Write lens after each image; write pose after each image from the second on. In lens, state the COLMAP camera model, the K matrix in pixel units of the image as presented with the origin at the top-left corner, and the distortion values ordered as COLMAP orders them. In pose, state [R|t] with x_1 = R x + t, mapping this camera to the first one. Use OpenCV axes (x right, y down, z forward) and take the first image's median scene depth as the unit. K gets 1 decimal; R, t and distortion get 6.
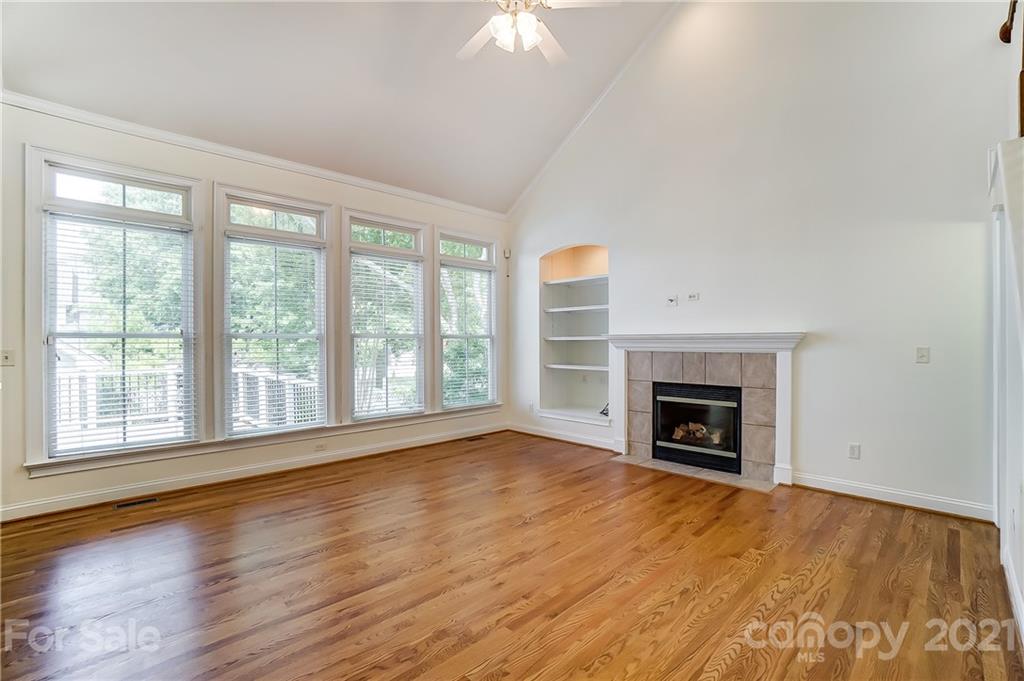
lens RADIAL K [[453.3, 0, 506.9], [0, 453.3, 340.3], [0, 0, 1]] dist [-0.066603, 0.022319]
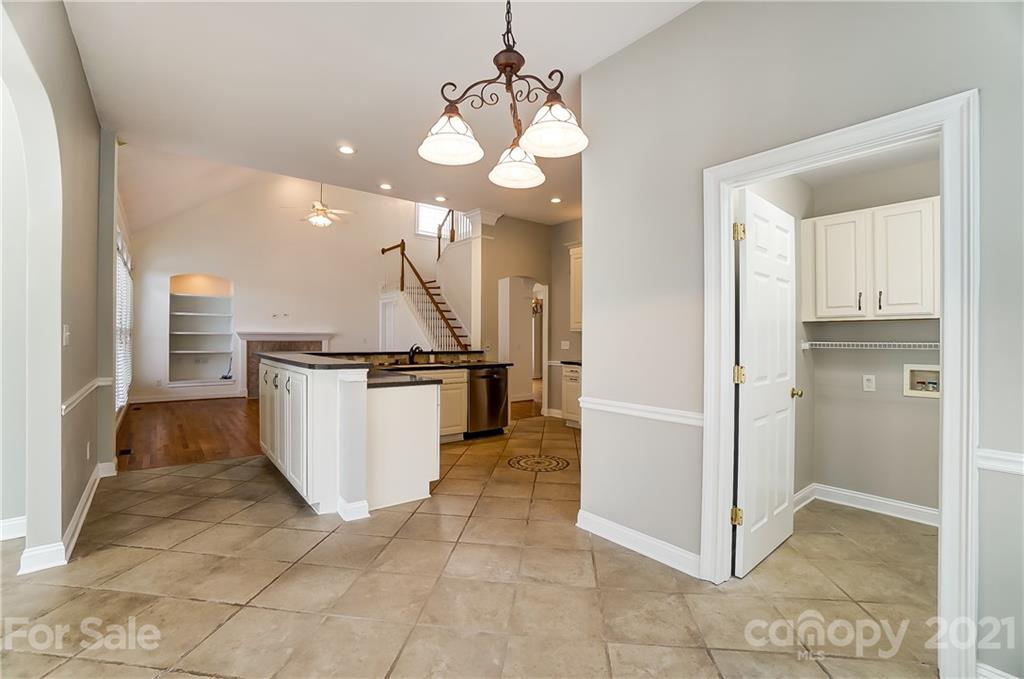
lens RADIAL K [[453.3, 0, 506.9], [0, 453.3, 339.3], [0, 0, 1]] dist [-0.066603, 0.022319]
pose [[0.089352, -0.001299, 0.995999, -1.512241], [-0.011565, 0.999930, 0.002341, 0.001451], [-0.995933, -0.011728, 0.089331, -0.222992]]
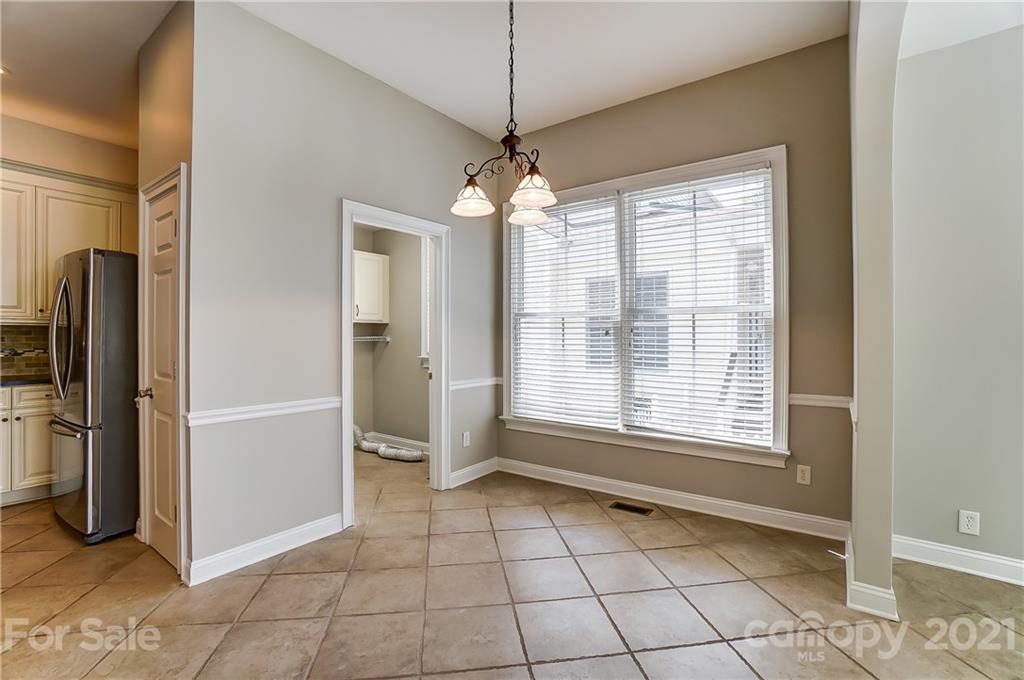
lens RADIAL K [[457.1, 0, 508.2], [0, 457.1, 335.4], [0, 0, 1]] dist [-0.071647, 0.024030]
pose [[-0.985346, 0.001218, -0.170566, -1.124573], [0.002419, 0.999974, -0.006835, 0.004484], [0.170553, -0.007147, -0.985323, 0.247313]]
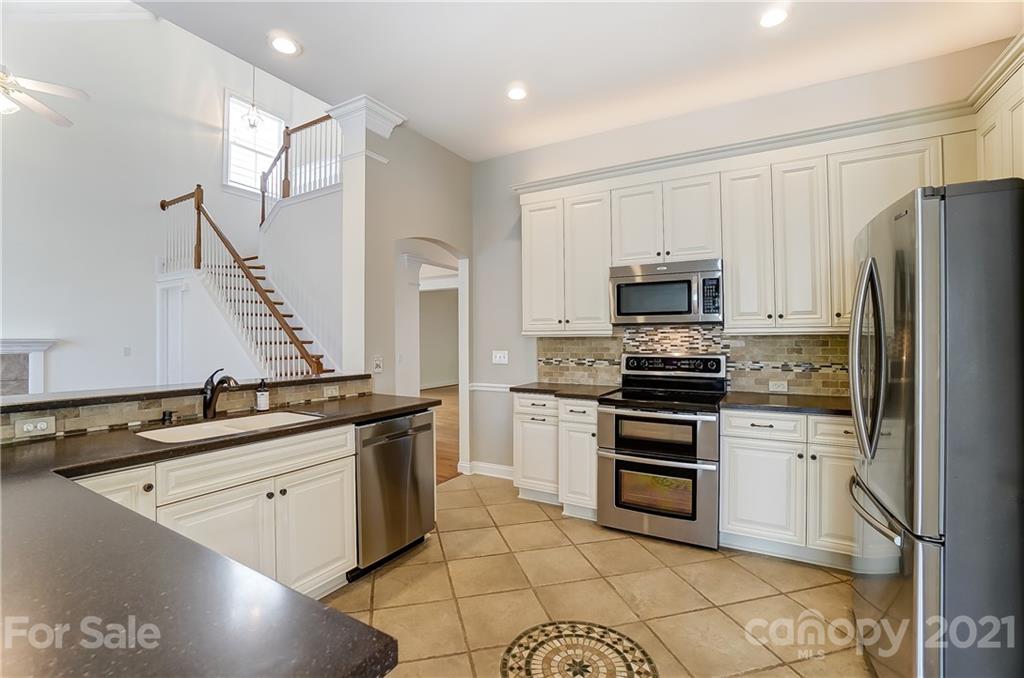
lens RADIAL K [[456.1, 0, 505.1], [0, 456.1, 333.4], [0, 0, 1]] dist [-0.066314, 0.024264]
pose [[-0.270861, 0.014308, 0.962512, -0.901923], [-0.000492, 0.999887, -0.015002, -0.012040], [-0.962618, -0.004537, -0.270824, -0.045049]]
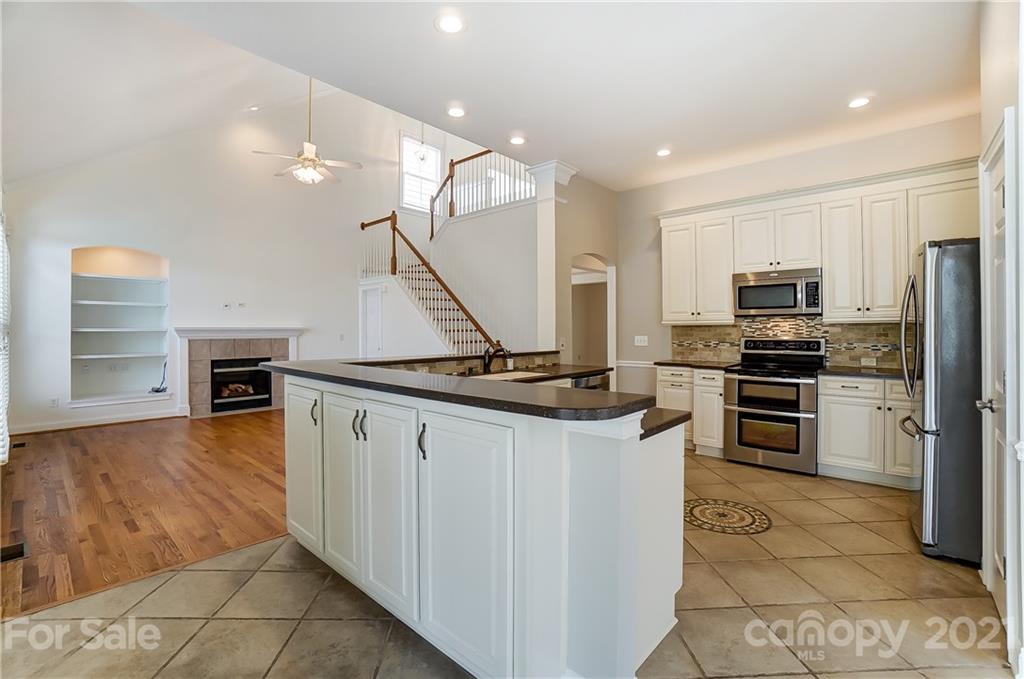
lens RADIAL K [[456.1, 0, 506.4], [0, 456.1, 328.6], [0, 0, 1]] dist [-0.066508, 0.023506]
pose [[-0.070647, 0.004849, 0.997490, -1.183680], [-0.001462, 0.999987, -0.004965, -0.003857], [-0.997500, -0.001809, -0.070639, 0.153460]]
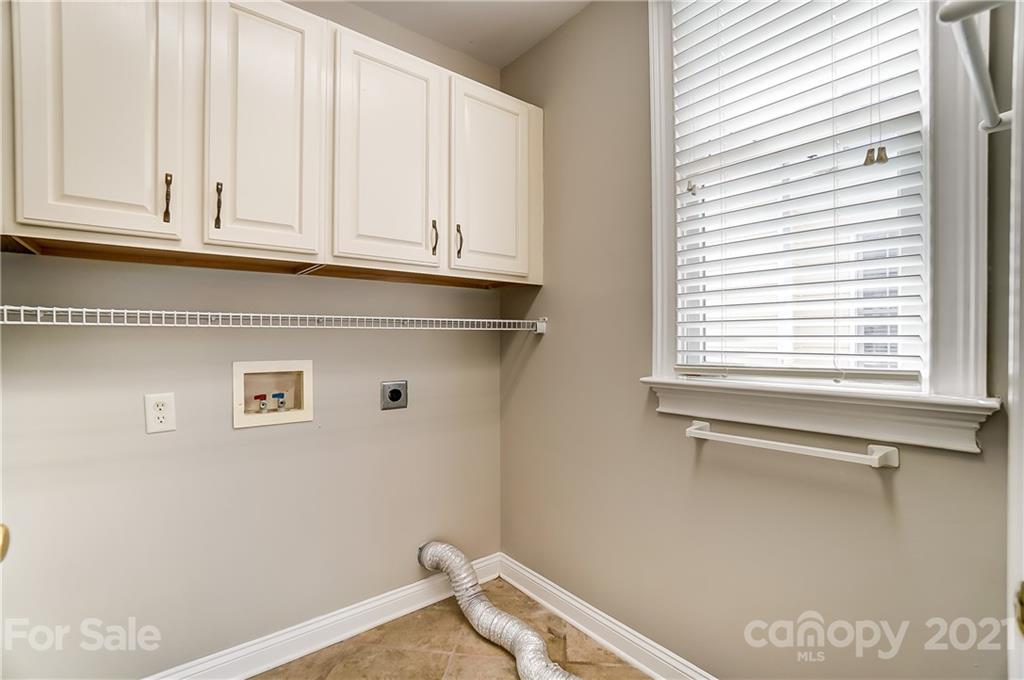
lens RADIAL K [[457.1, 0, 508.2], [0, 457.1, 335.4], [0, 0, 1]] dist [-0.071647, 0.024030]
pose [[-0.994530, -0.000744, 0.104452, -1.040529], [-0.001778, 0.999950, -0.009808, 0.017294], [-0.104440, -0.009940, -0.994482, -0.461777]]
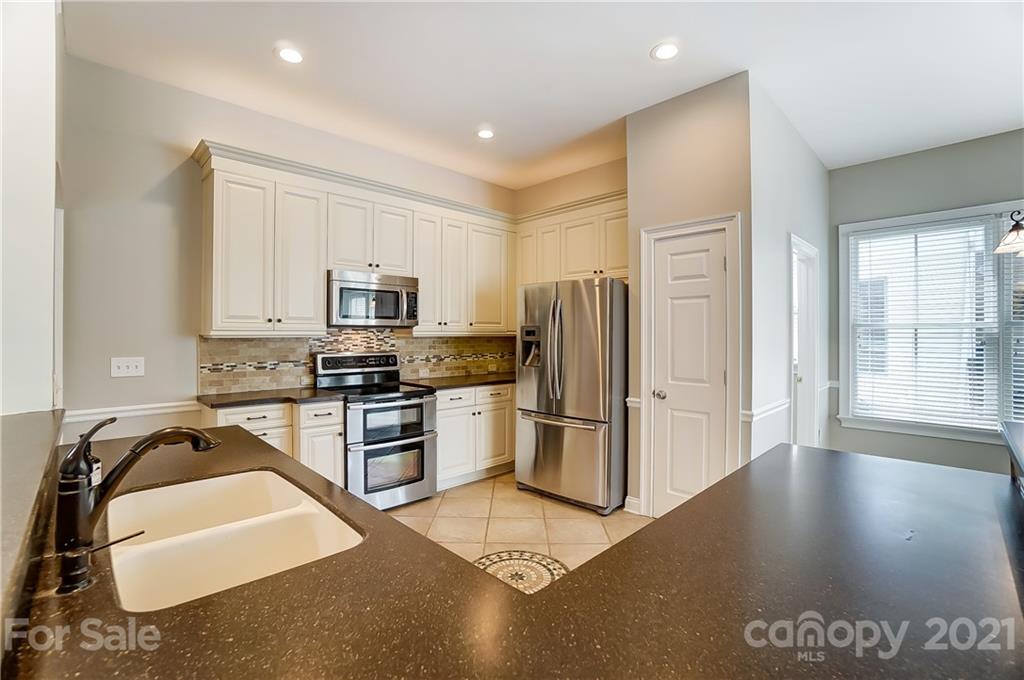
lens RADIAL K [[450.4, 0, 507.2], [0, 450.4, 336.0], [0, 0, 1]] dist [-0.065145, 0.022221]
pose [[-0.999960, 0.002293, -0.008662, -0.540516], [0.002319, 0.999993, -0.002919, -0.017517], [0.008655, -0.002939, -0.999958, 0.315379]]
